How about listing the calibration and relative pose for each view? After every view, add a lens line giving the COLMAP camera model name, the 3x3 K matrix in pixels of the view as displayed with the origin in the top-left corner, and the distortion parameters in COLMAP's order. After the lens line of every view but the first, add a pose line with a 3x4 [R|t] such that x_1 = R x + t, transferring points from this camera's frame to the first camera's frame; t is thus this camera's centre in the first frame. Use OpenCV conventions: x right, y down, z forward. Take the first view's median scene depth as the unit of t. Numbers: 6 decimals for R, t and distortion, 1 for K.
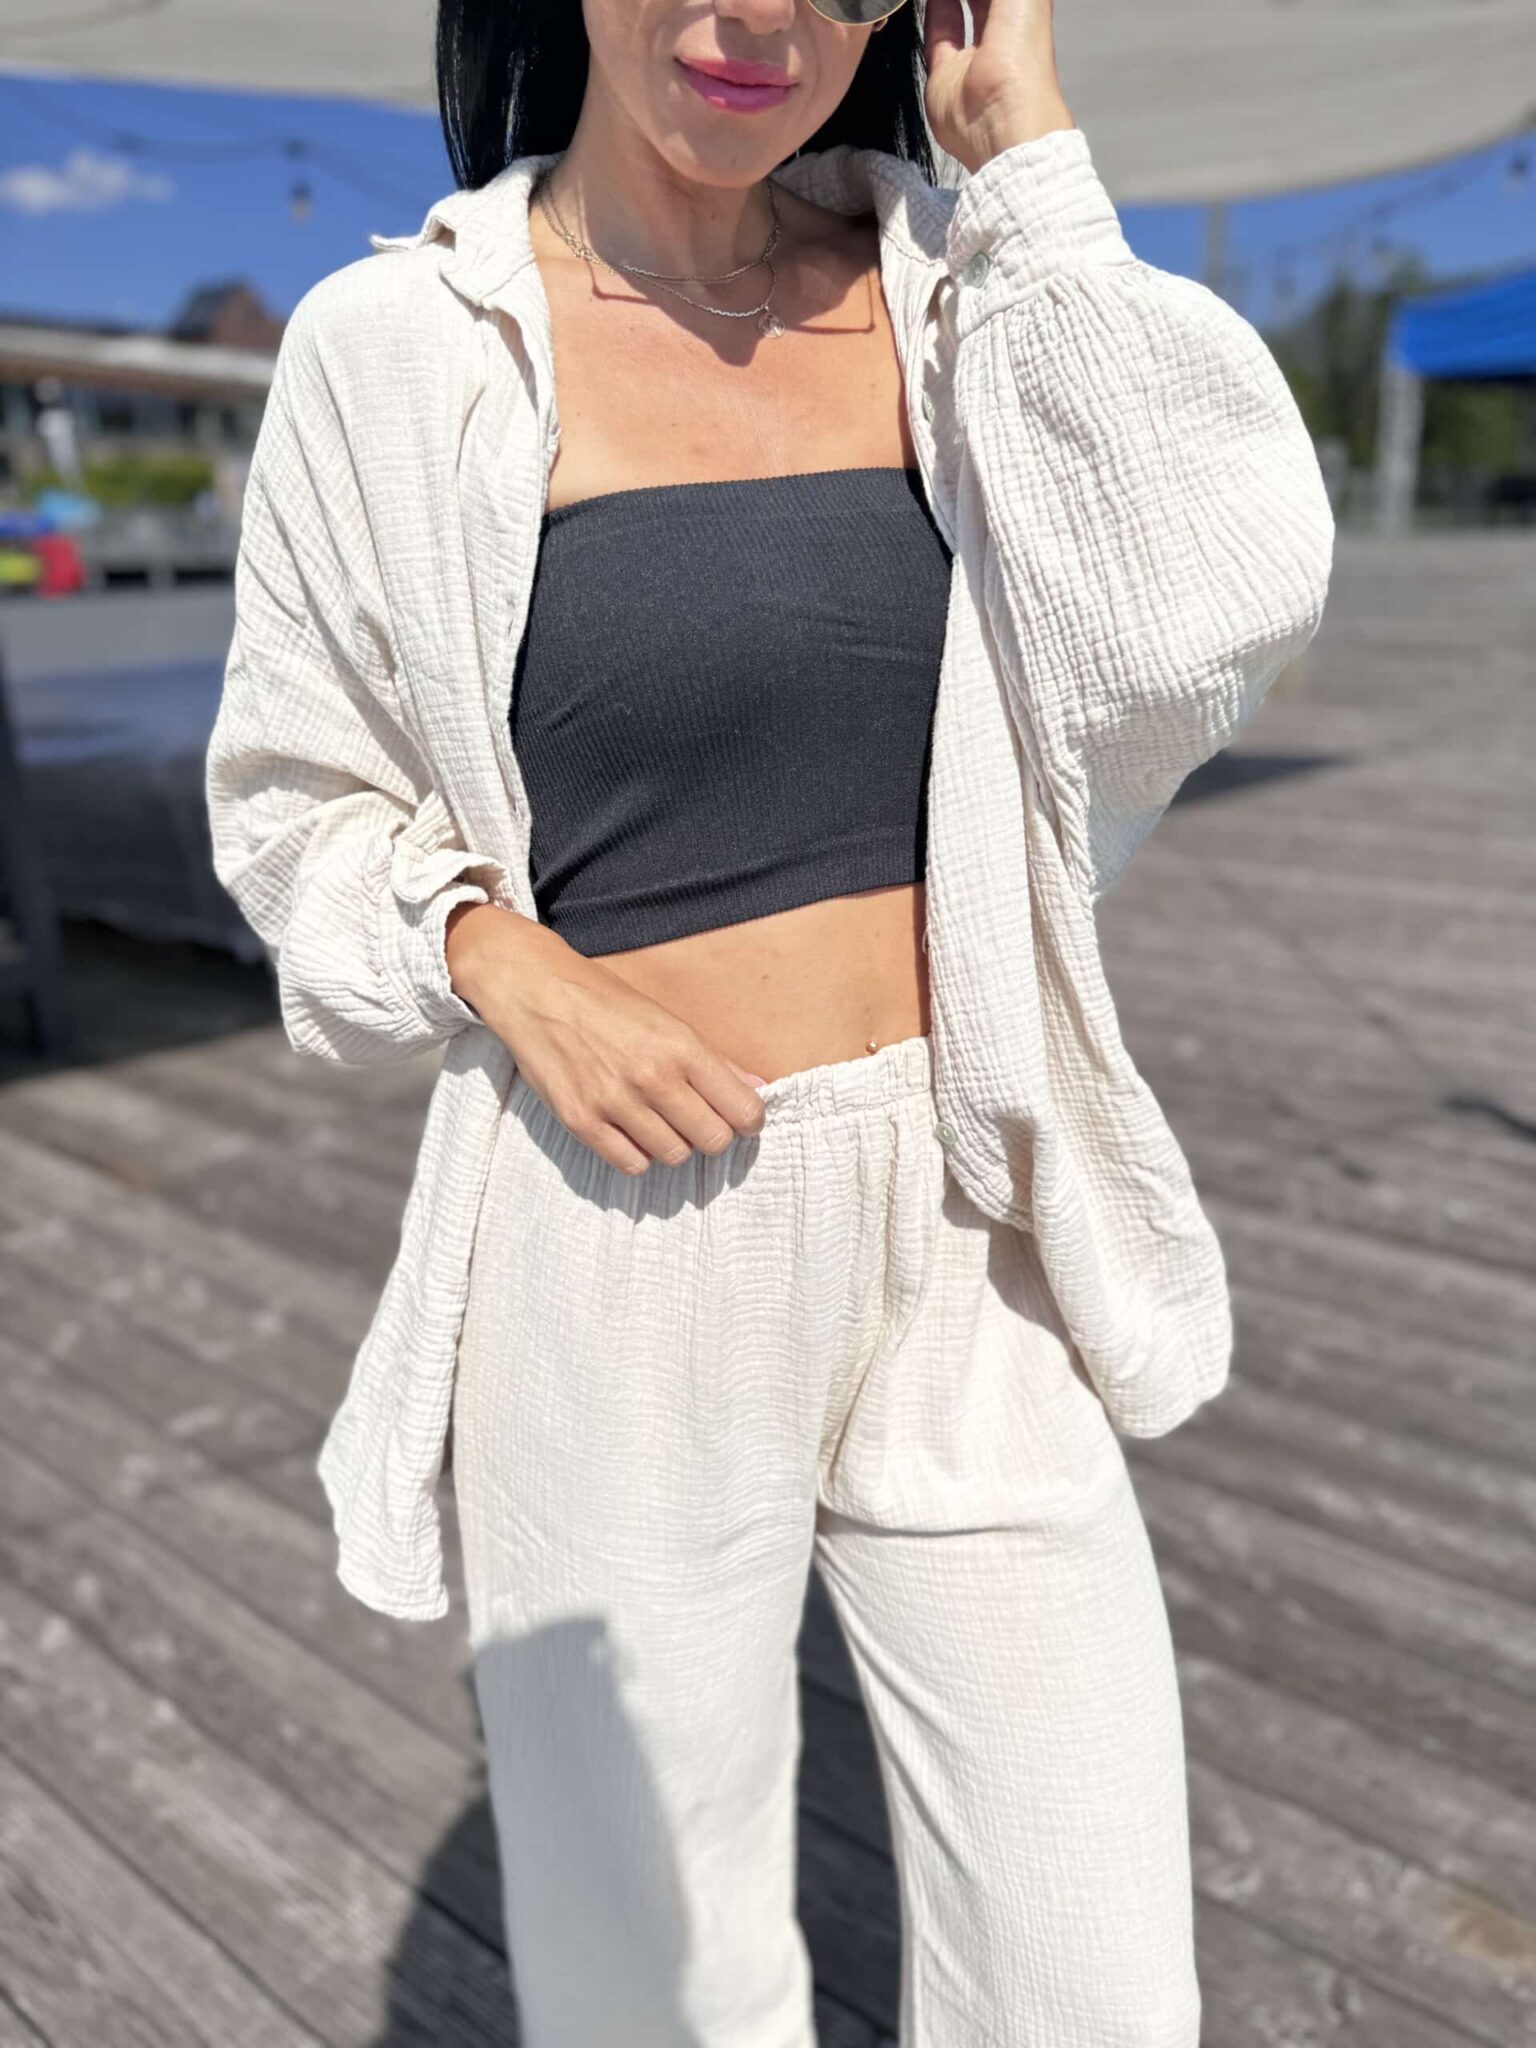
lens RADIAL K [[1454.3, 0, 783.1], [0, 1454.3, 1037.3], [0, 0, 1]] dist [0.022842, -0.030930]
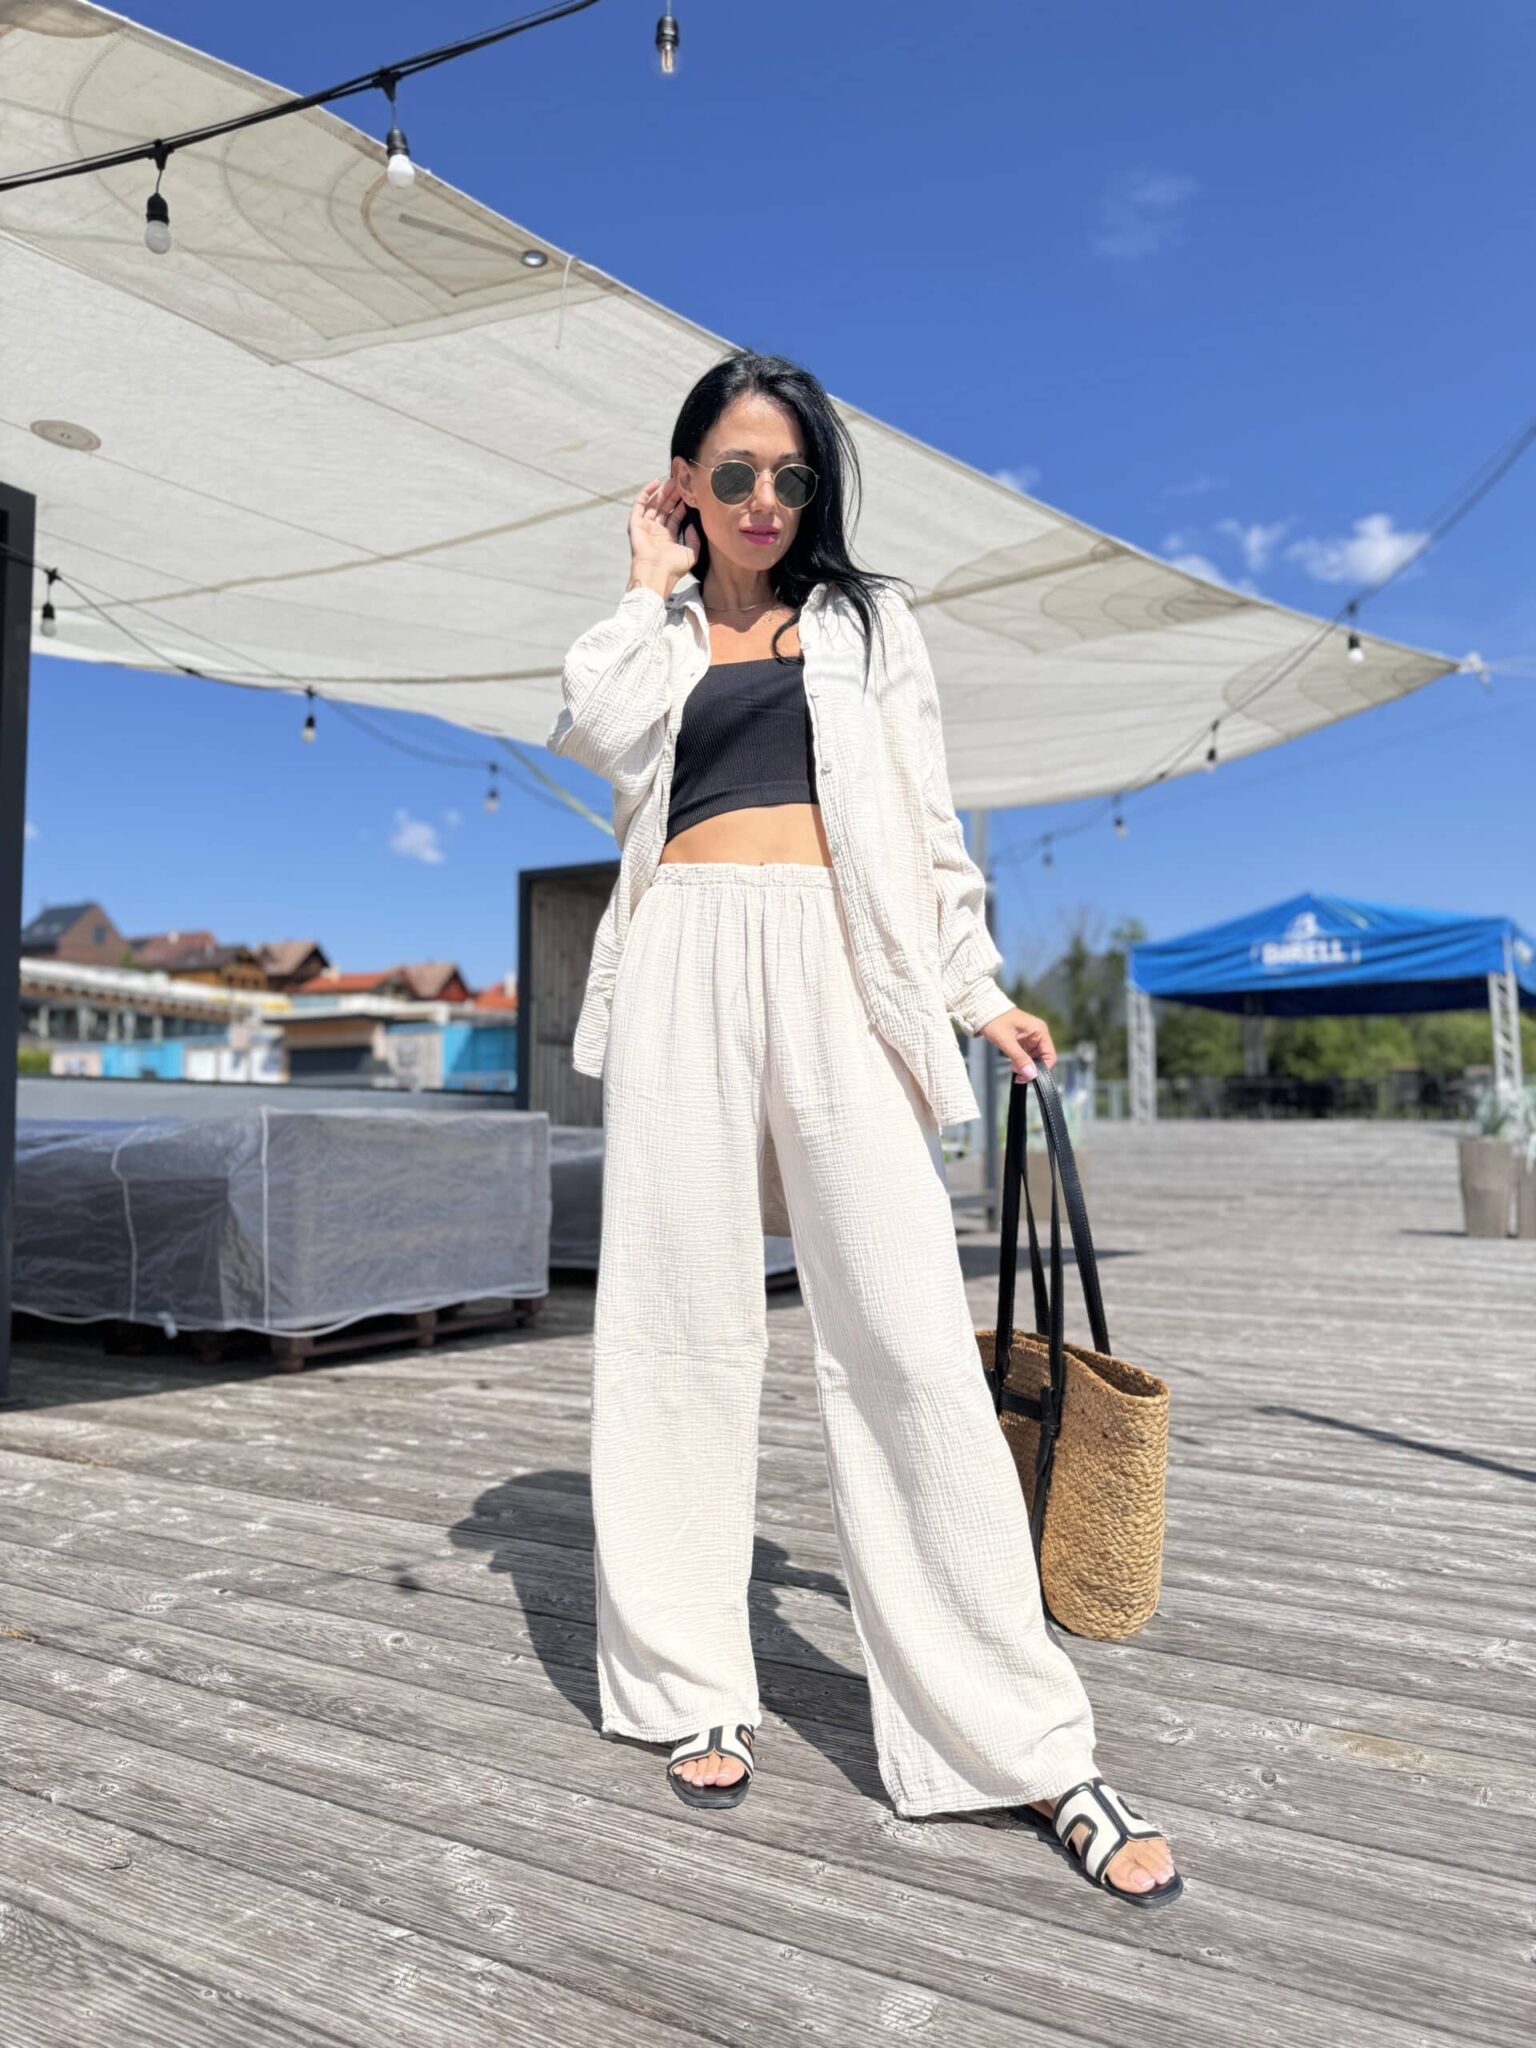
lens RADIAL K [[1454.3, 0, 783.6], [0, 1454.3, 1037.7], [0, 0, 1]] dist [0.022842, -0.030930]
pose [[0.990652, 0.039321, 0.130622, -0.155629], [0.015570, 0.918702, -0.394644, 0.387444], [-0.135521, 0.392989, 0.909502, -0.238721]]
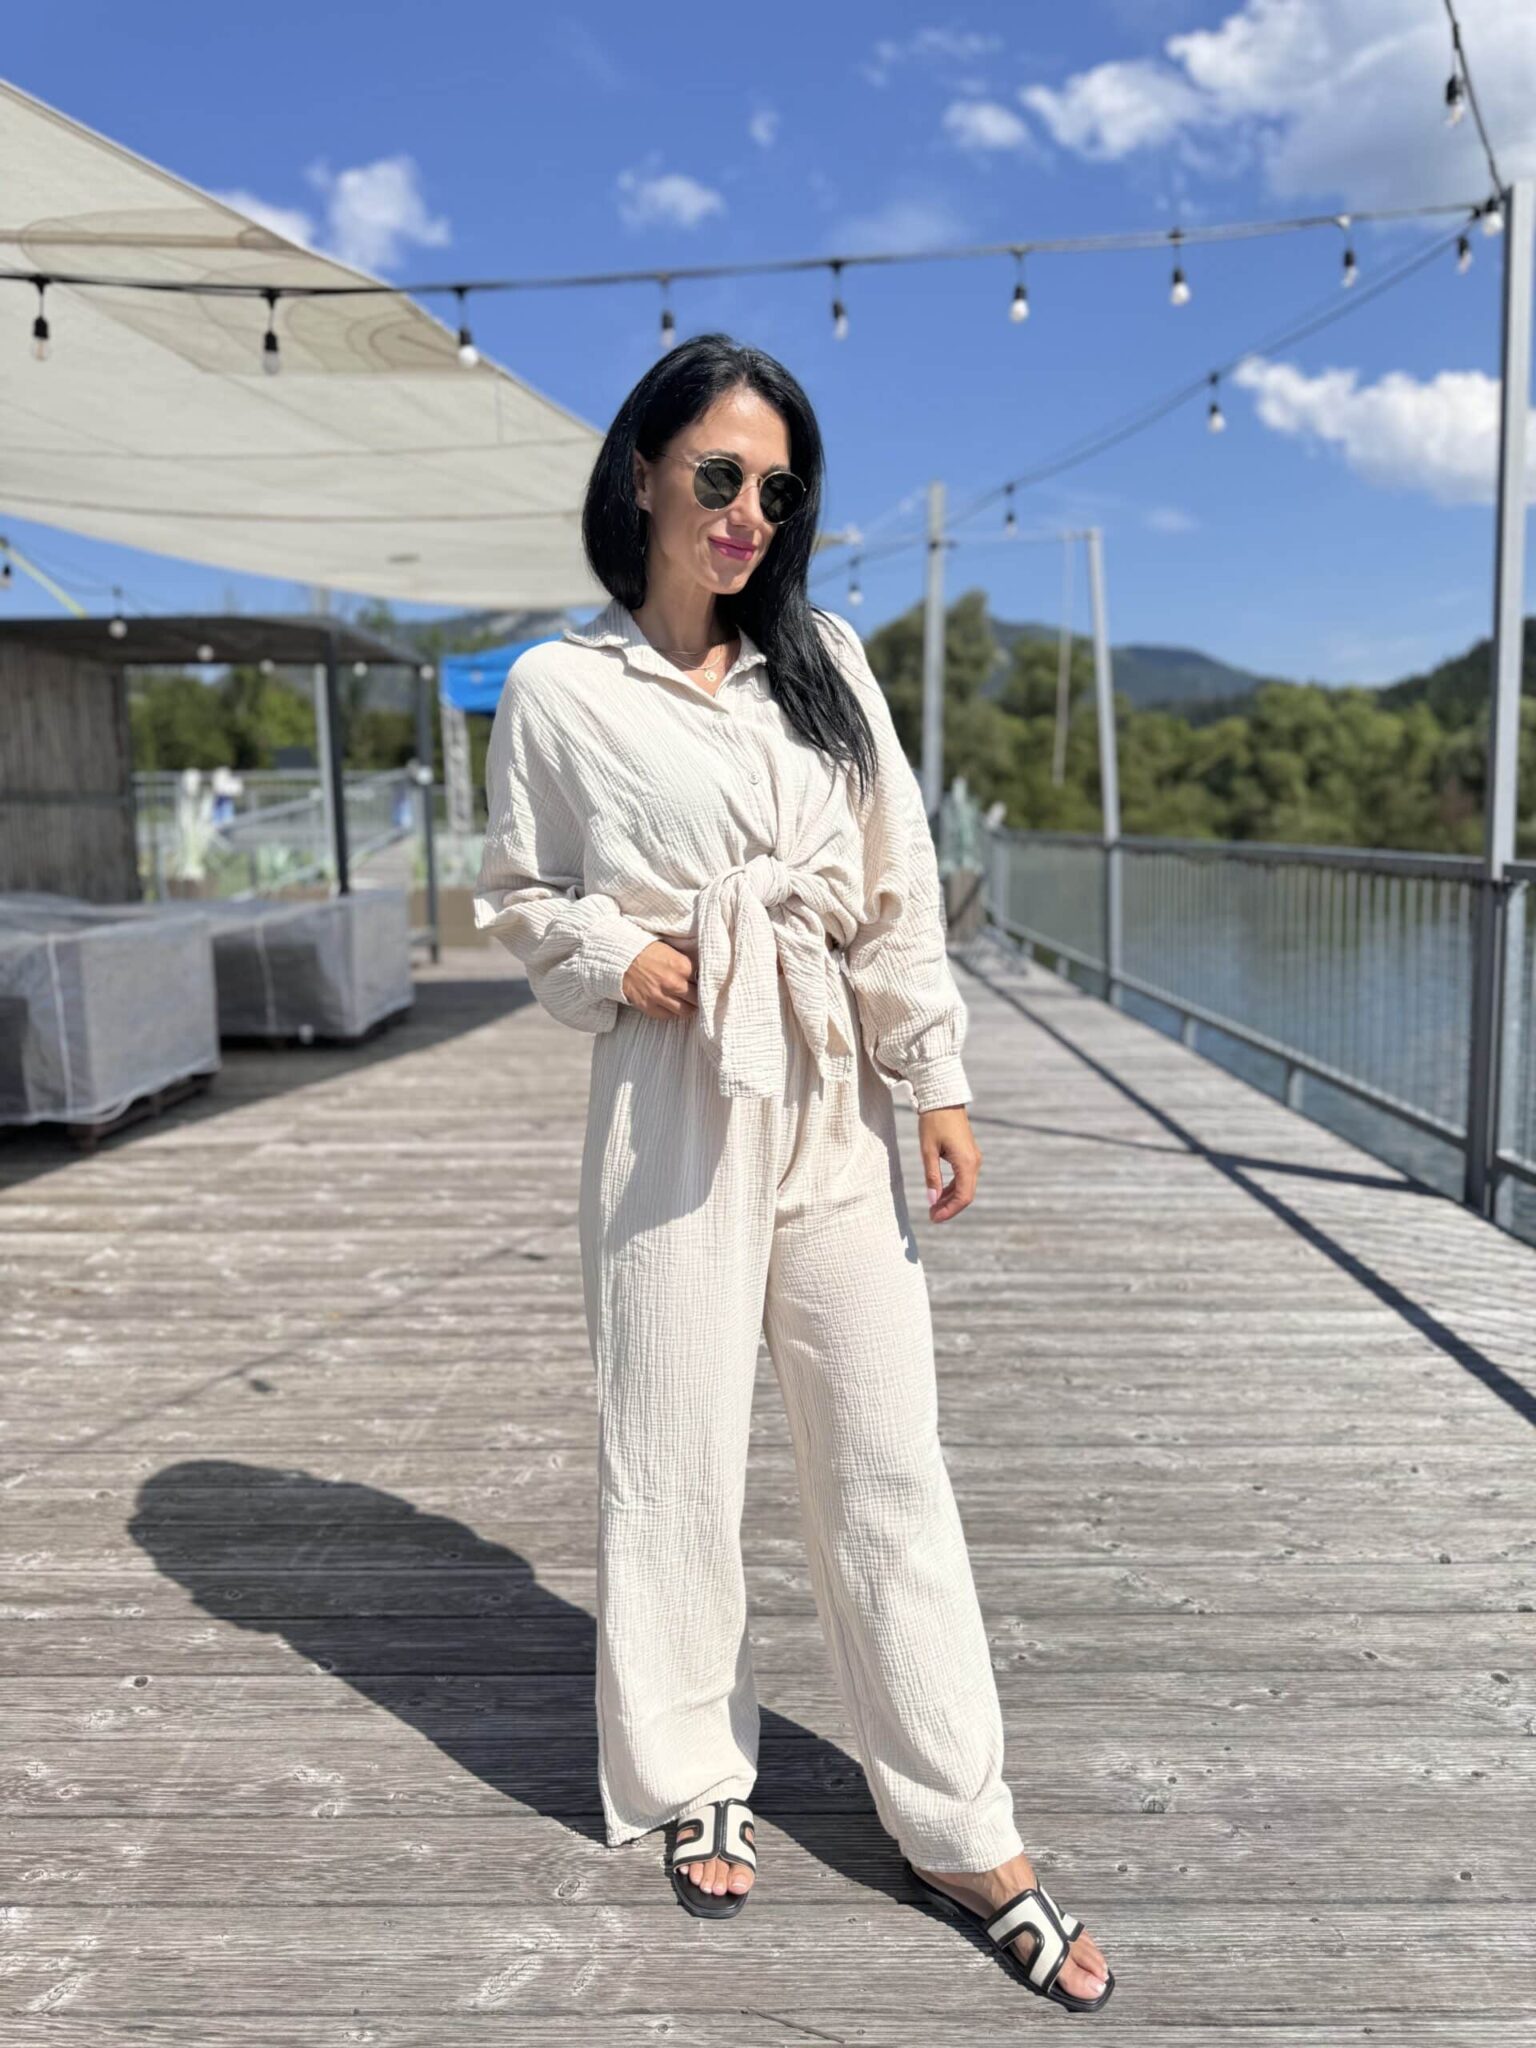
lens RADIAL K [[1454.3, 0, 768.6], [0, 1454.3, 1028.1], [0, 0, 1]] dist [0.022842, -0.030930]
pose [[0.804945, -0.065867, 0.589682, -1.220016], [0.184354, 0.972396, -0.143036, 0.366173], [-0.563983, 0.223846, 0.794868, -0.865570]]
